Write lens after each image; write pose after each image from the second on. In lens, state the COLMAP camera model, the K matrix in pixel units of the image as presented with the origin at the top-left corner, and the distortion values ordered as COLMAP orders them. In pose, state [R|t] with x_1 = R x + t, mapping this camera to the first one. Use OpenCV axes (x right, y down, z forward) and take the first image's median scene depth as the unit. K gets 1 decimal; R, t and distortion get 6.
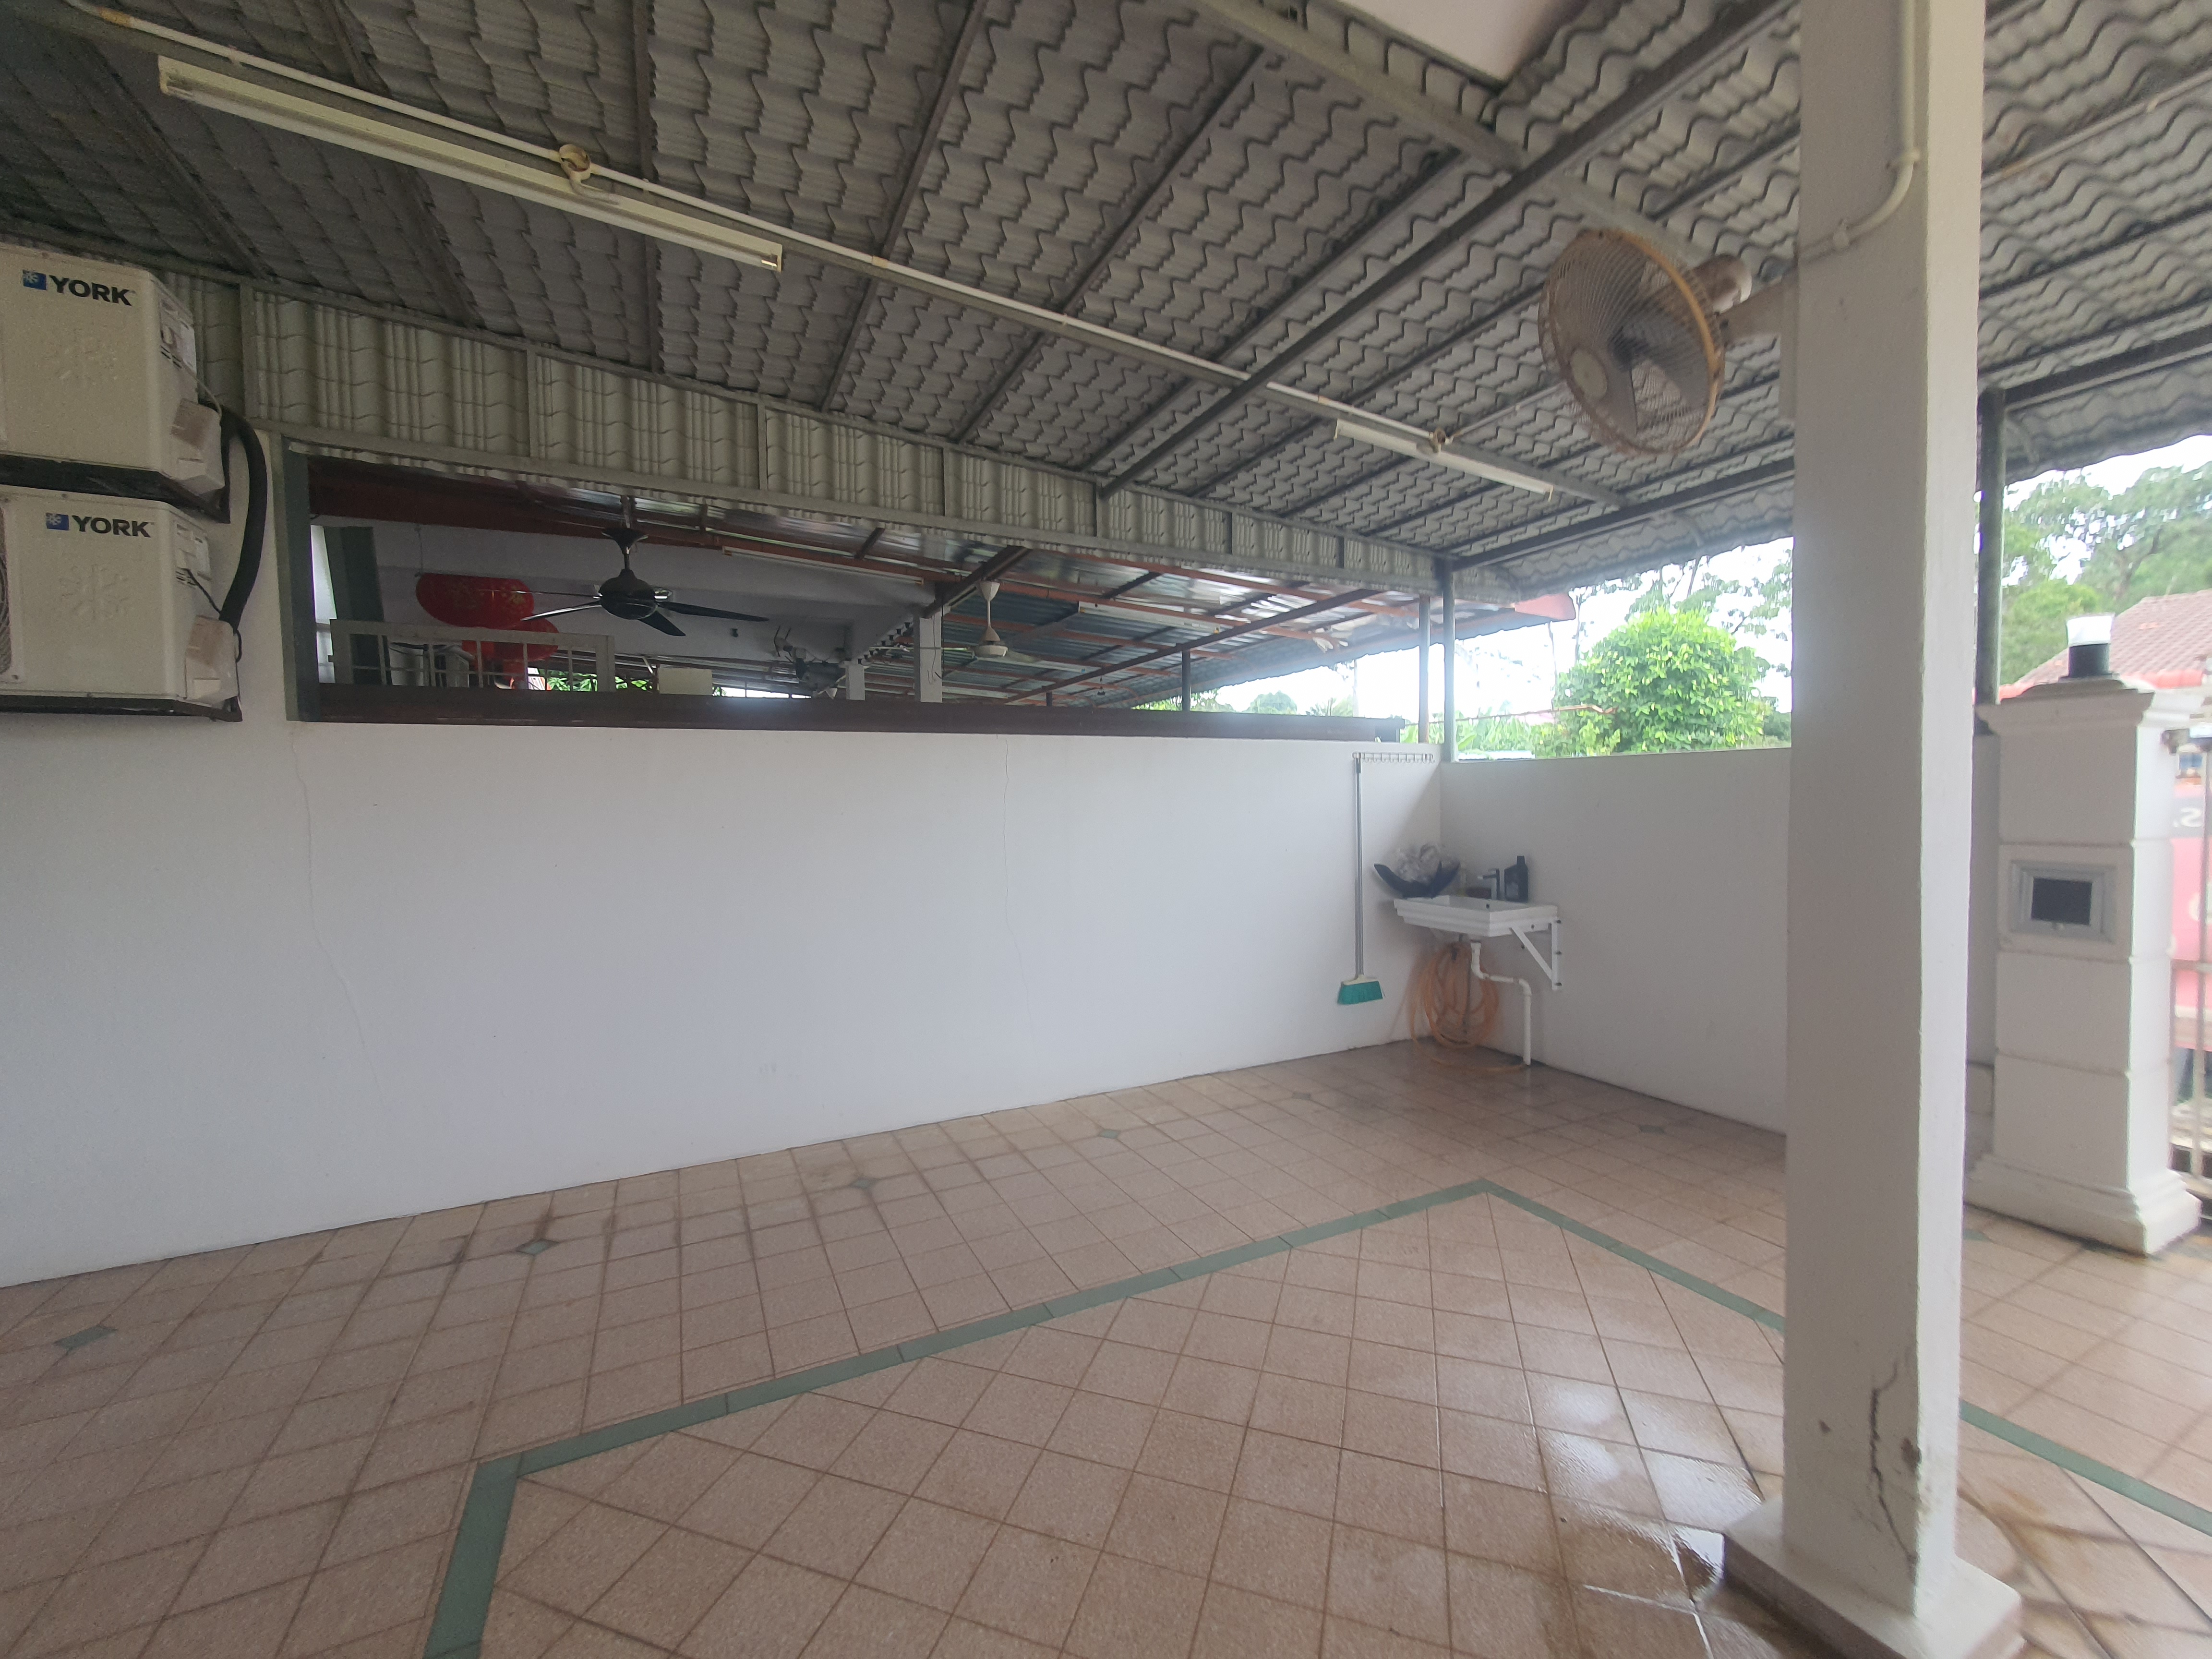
lens RADIAL K [[880.7, 0, 1108.9], [0, 880.7, 831.8], [0, 0, 1]] dist [0.000858, -0.000132]
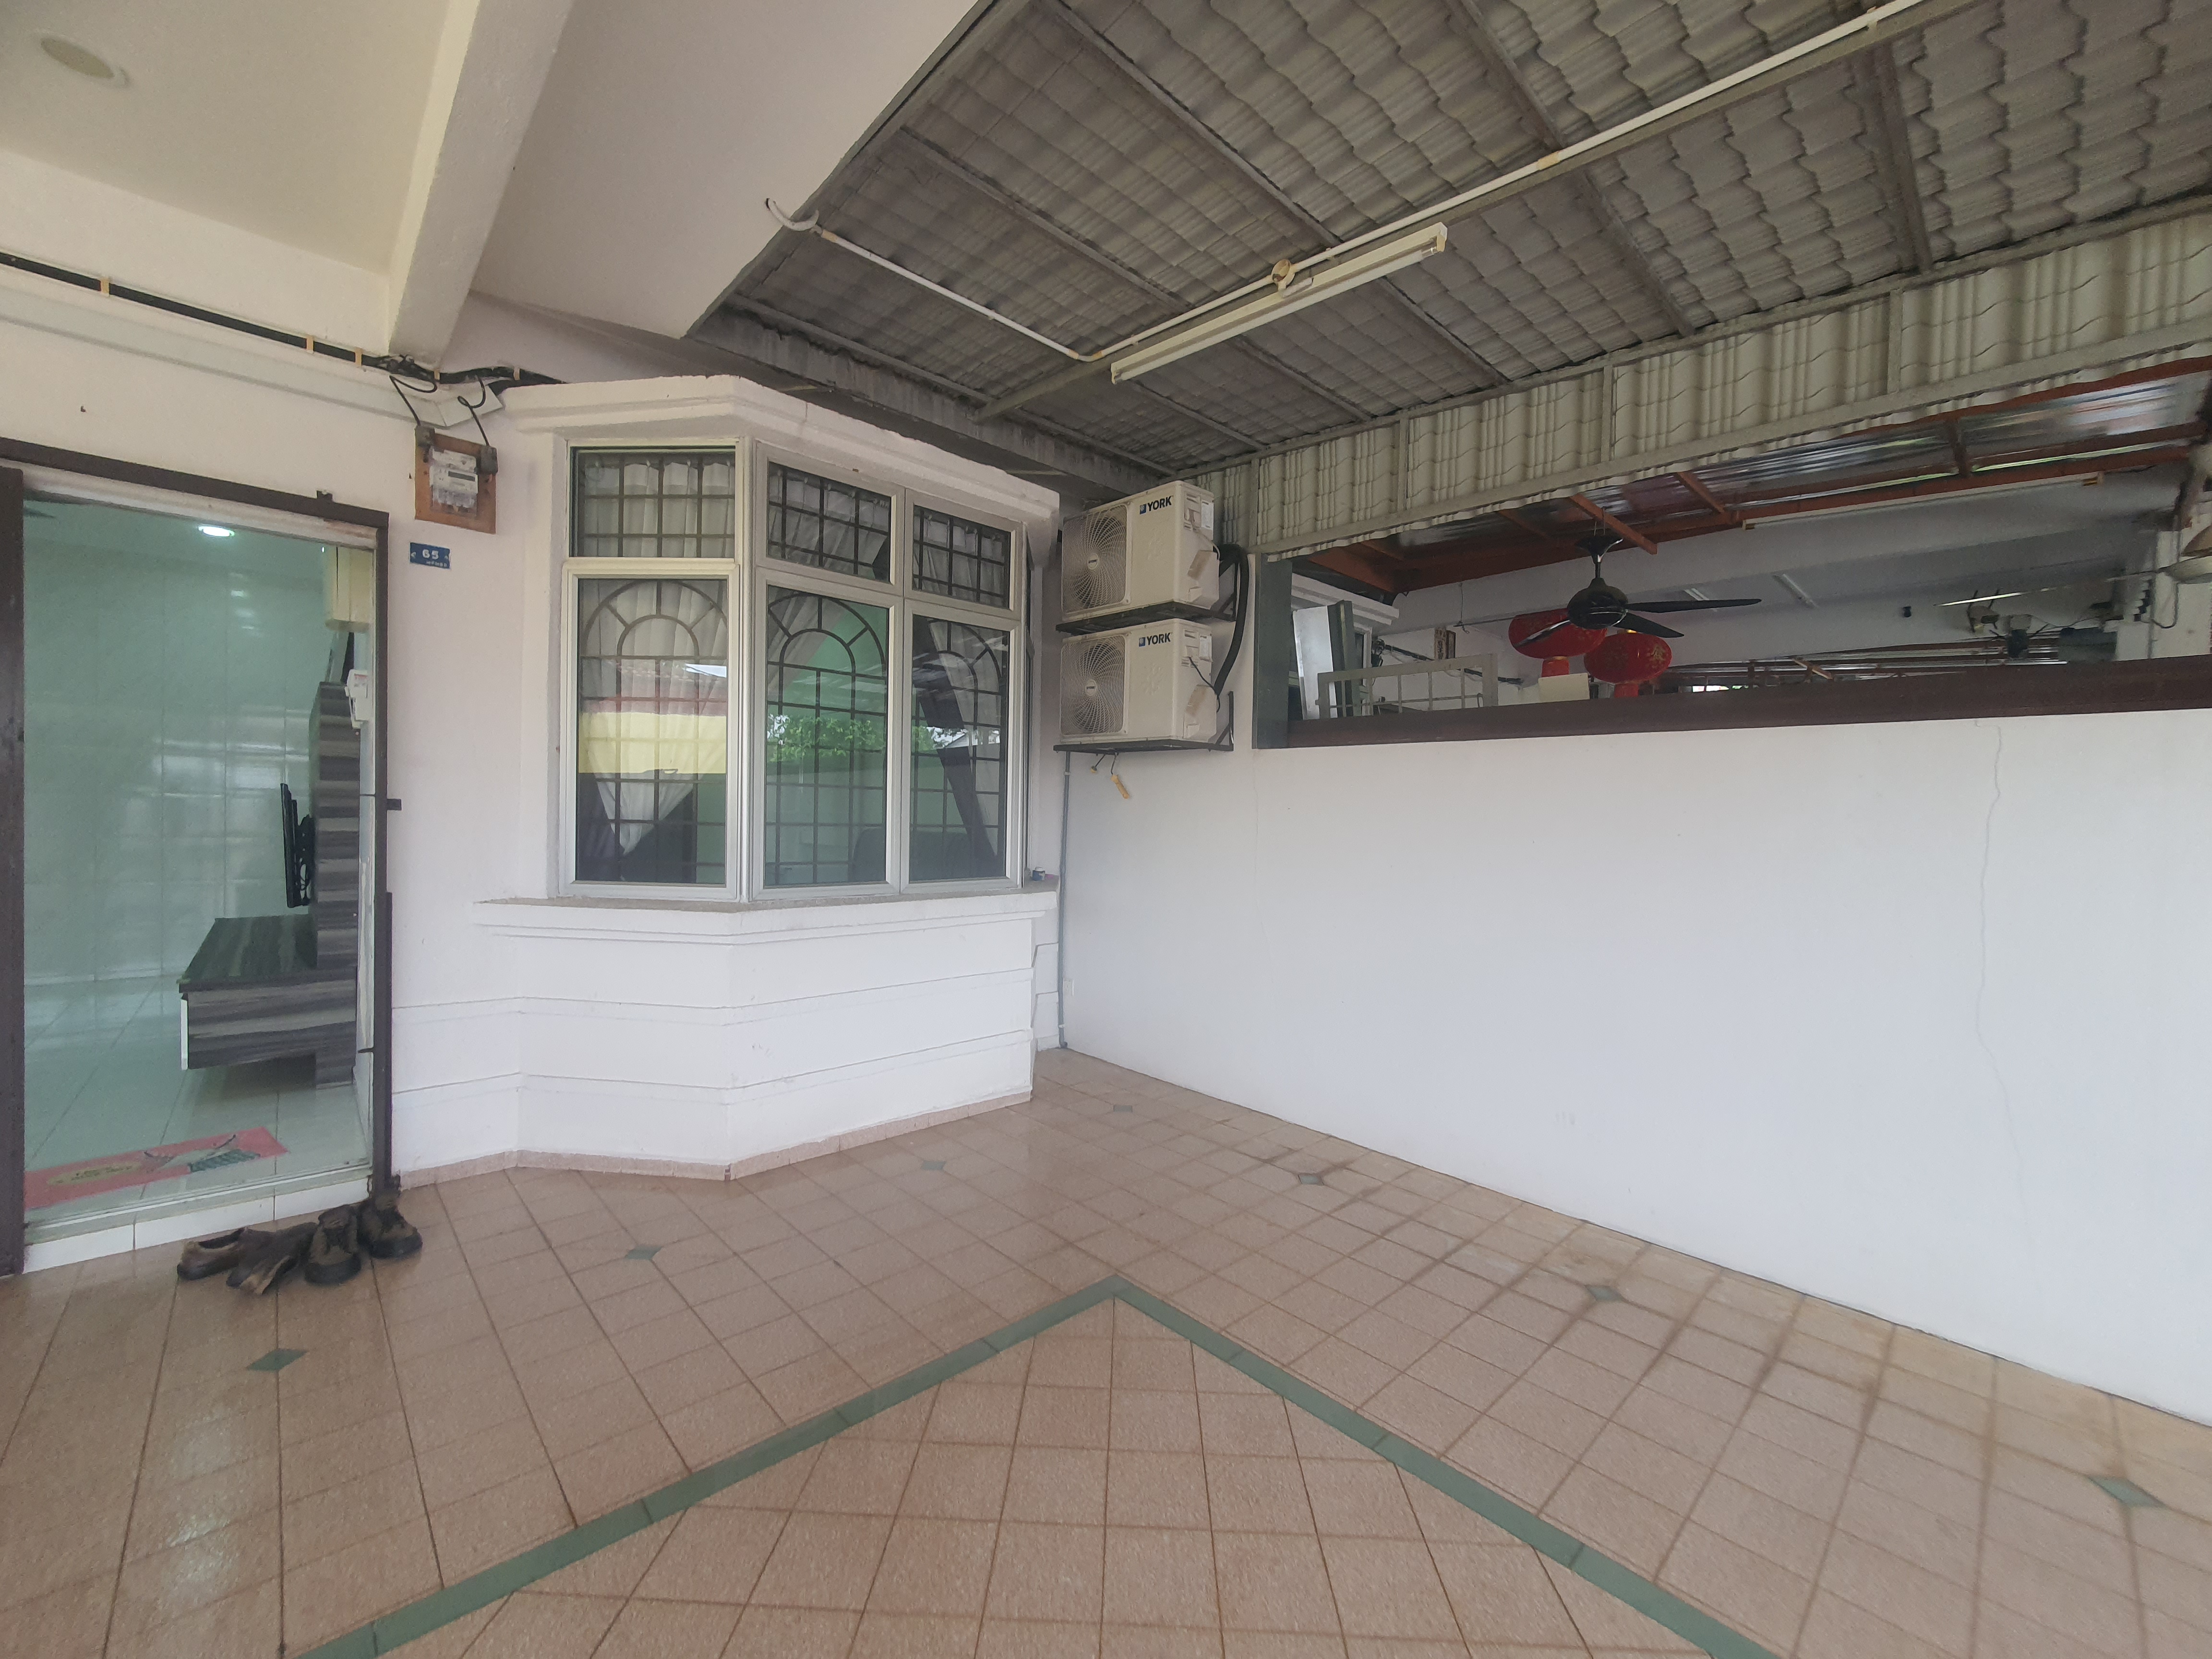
lens RADIAL K [[880.7, 0, 1108.9], [0, 880.7, 831.8], [0, 0, 1]] dist [0.000858, -0.000132]
pose [[0.290063, 0.042019, -0.956085, 0.383798], [-0.068049, 0.997412, 0.023190, -0.008314], [0.954585, 0.058334, 0.292172, 0.353129]]
